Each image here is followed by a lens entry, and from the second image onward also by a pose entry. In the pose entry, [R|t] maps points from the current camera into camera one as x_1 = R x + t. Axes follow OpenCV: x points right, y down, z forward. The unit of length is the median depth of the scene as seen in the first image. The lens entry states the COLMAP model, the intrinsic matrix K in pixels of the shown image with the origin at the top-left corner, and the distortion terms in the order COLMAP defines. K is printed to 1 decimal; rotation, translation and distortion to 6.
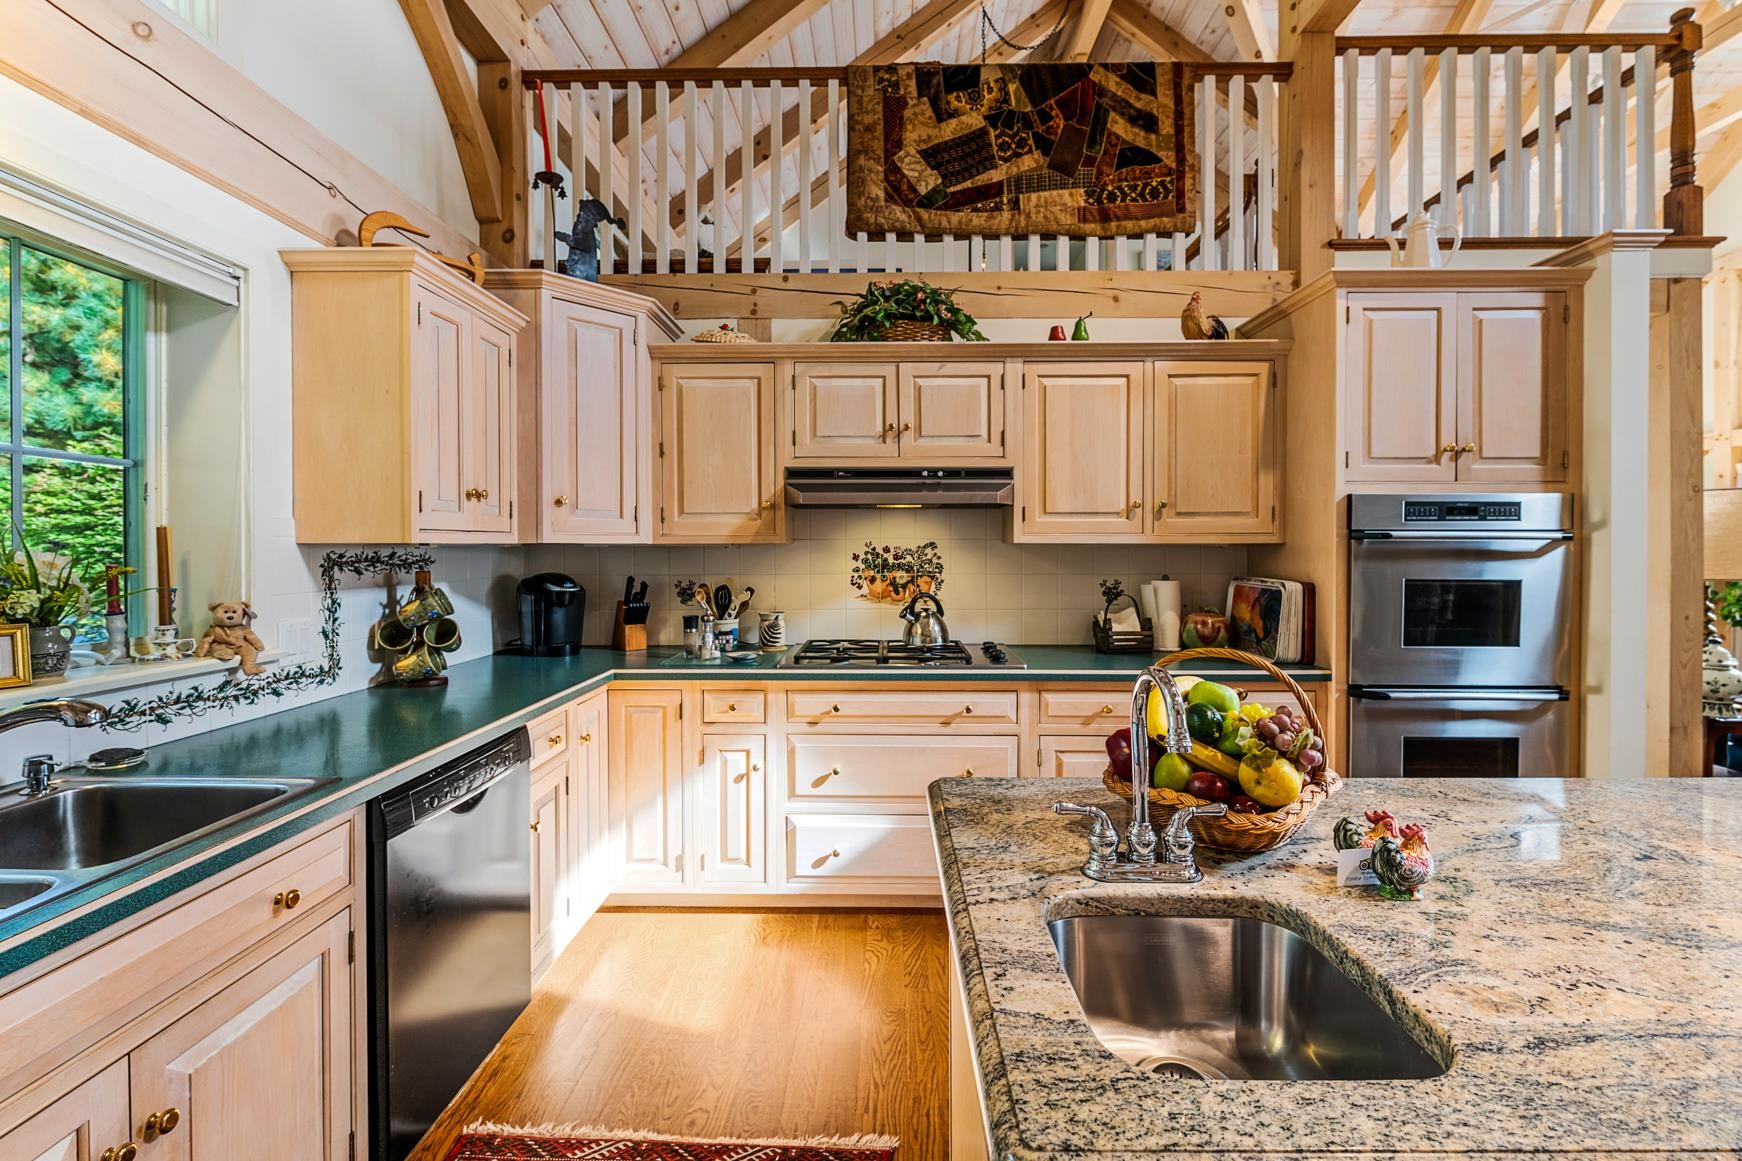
lens RADIAL K [[748.5, 0, 877.7], [0, 748.5, 550.8], [0, 0, 1]] dist [-0.000445, -0.001694]
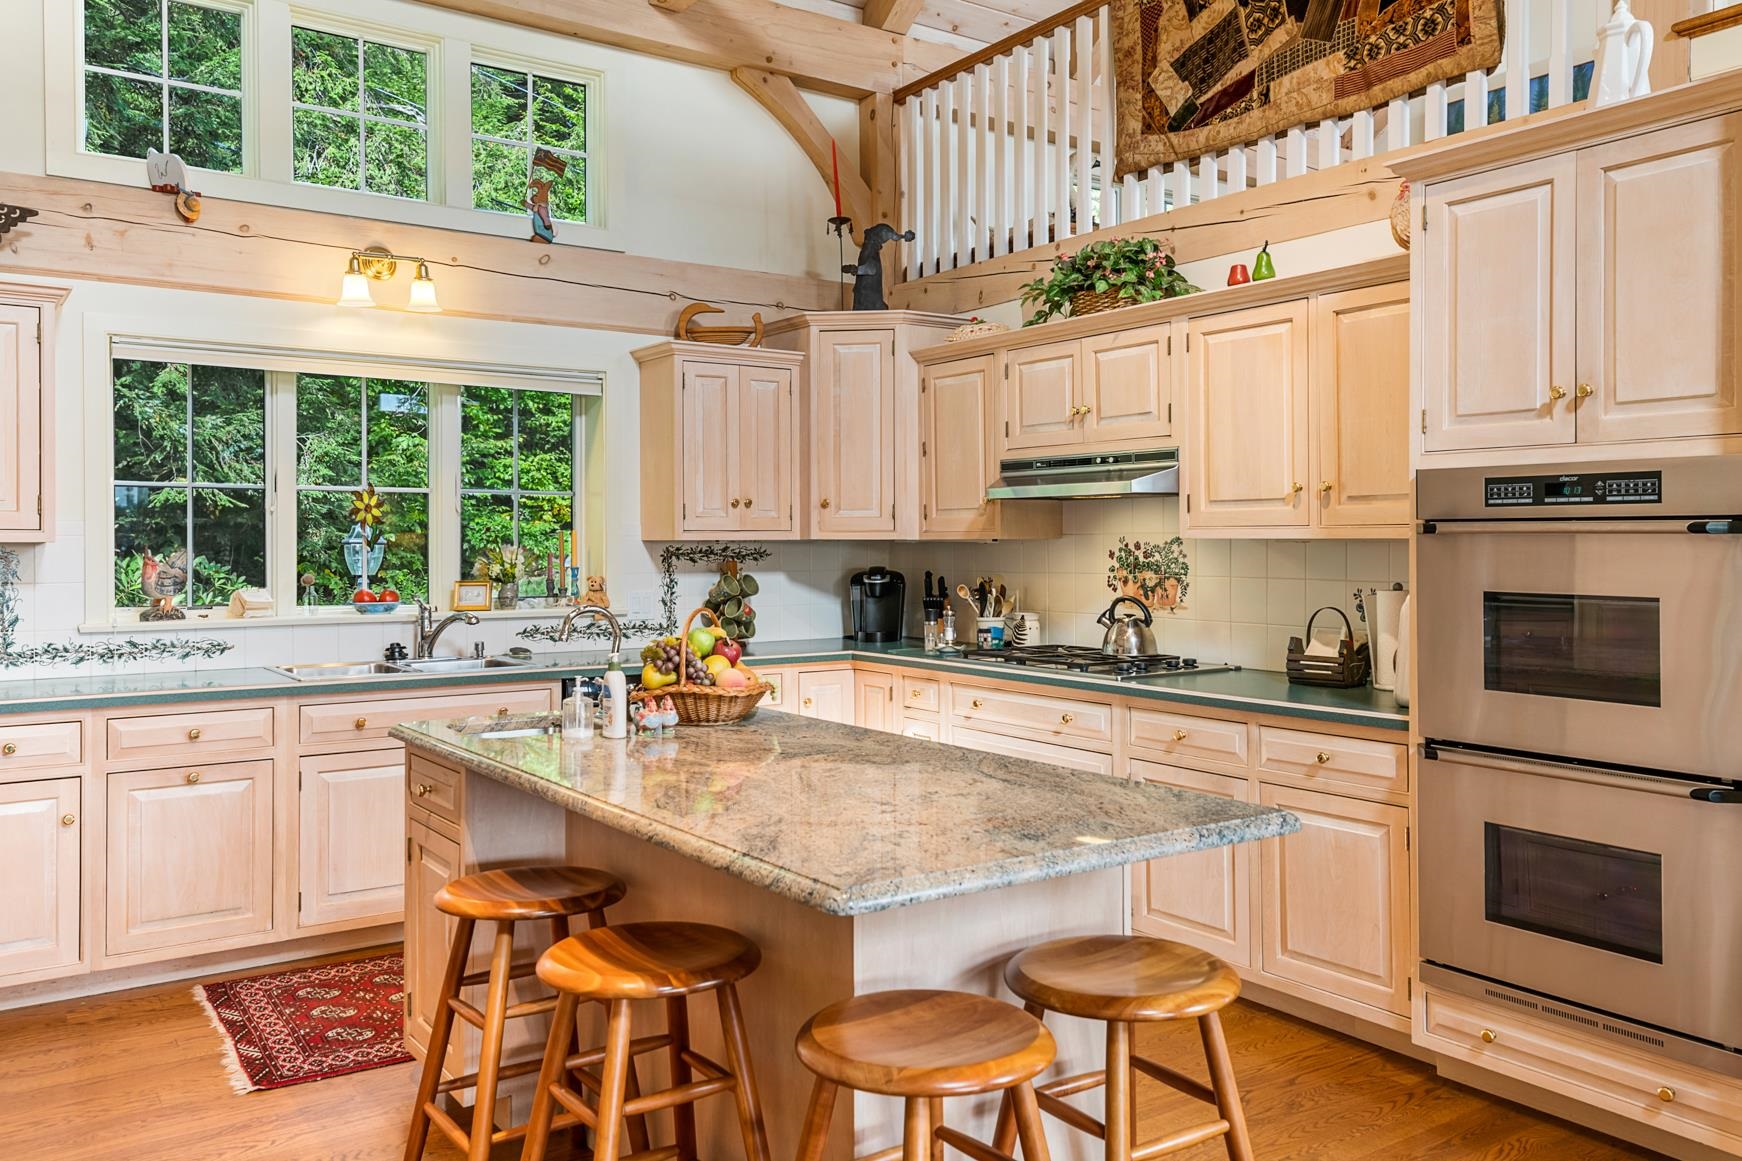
lens RADIAL K [[1335.2, 0, 874.7], [0, 1335.2, 562.7], [0, 0, 1]] dist [0.002118, 0.000050]
pose [[0.585919, 0.012929, -0.810267, 1.185388], [-0.003287, 0.999902, 0.013578, -0.002463], [0.810363, -0.005292, 0.585904, -0.146585]]
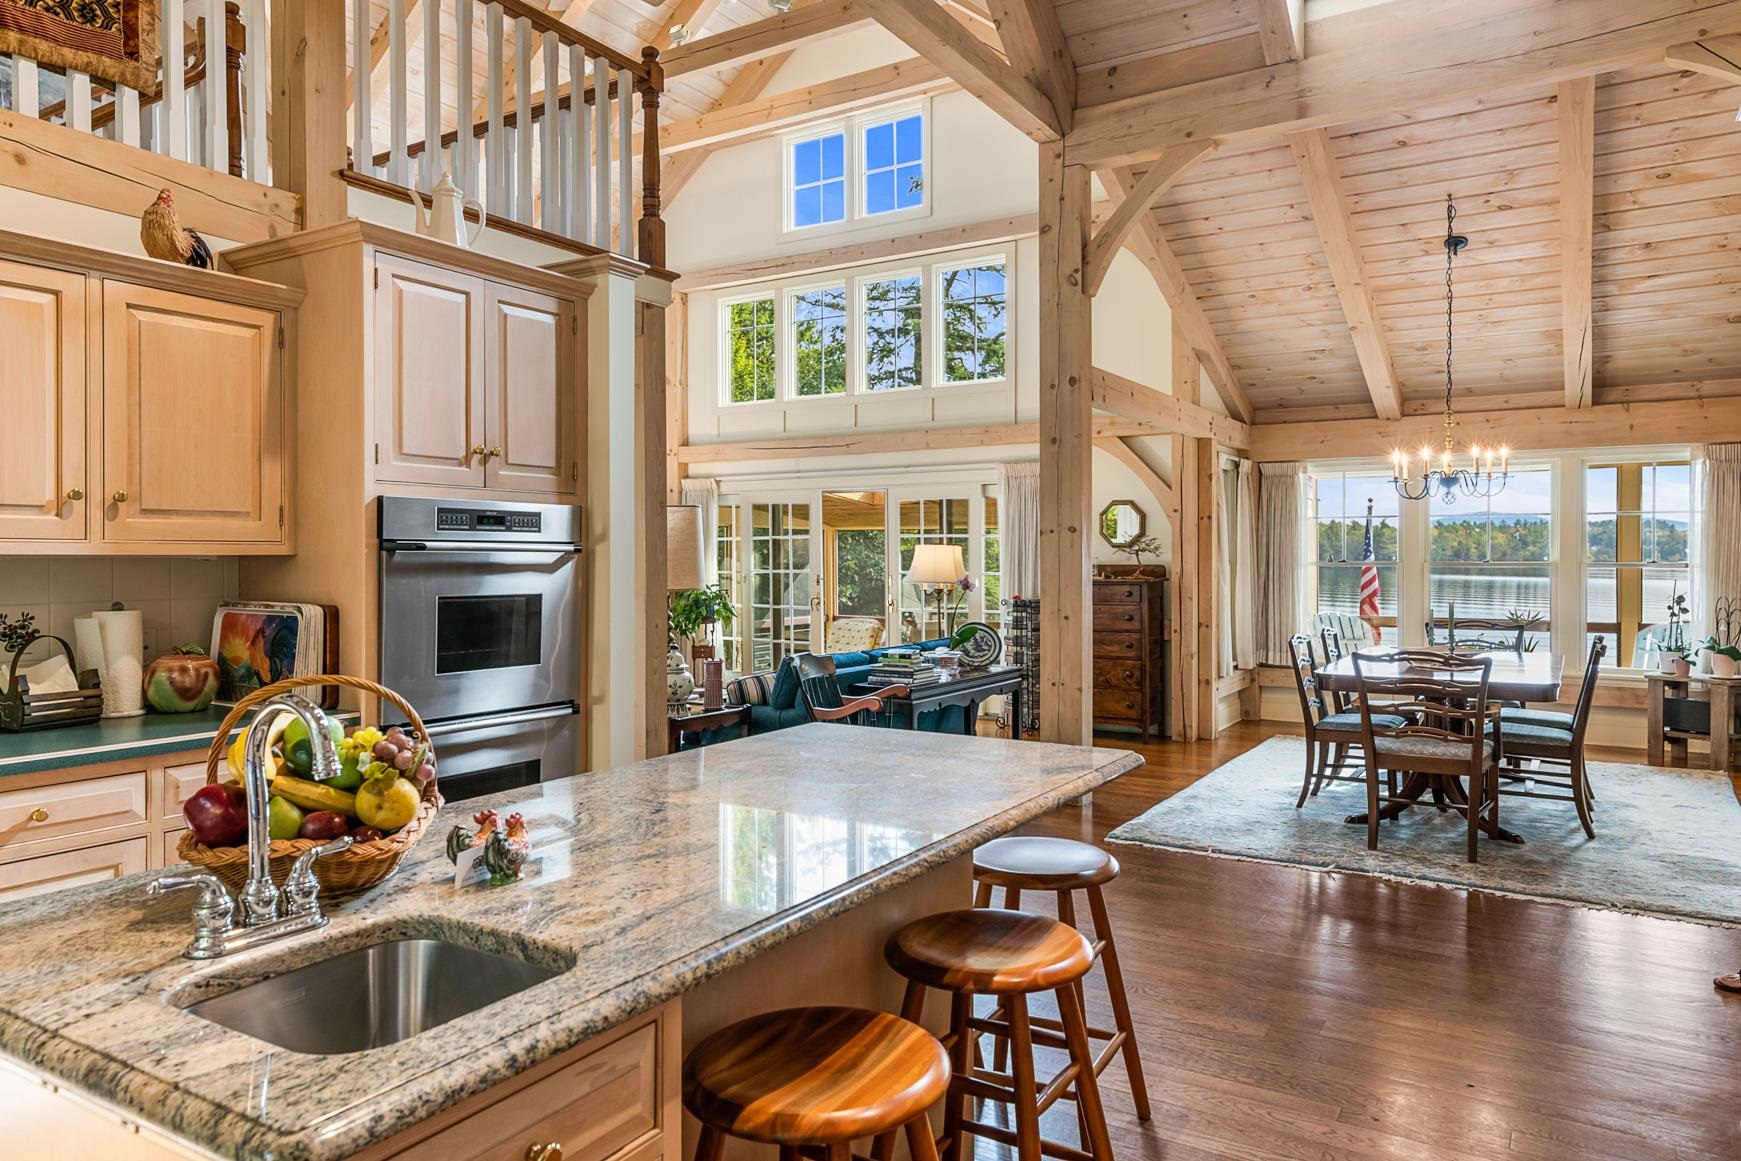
lens RADIAL K [[1128.8, 0, 879.9], [0, 1128.8, 567.8], [0, 0, 1]] dist [0.010246, -0.000498]
pose [[0.511723, -0.007355, 0.859119, -0.140483], [0.005830, 0.999970, 0.005088, 0.000511], [-0.859131, 0.002405, 0.511750, -0.099660]]
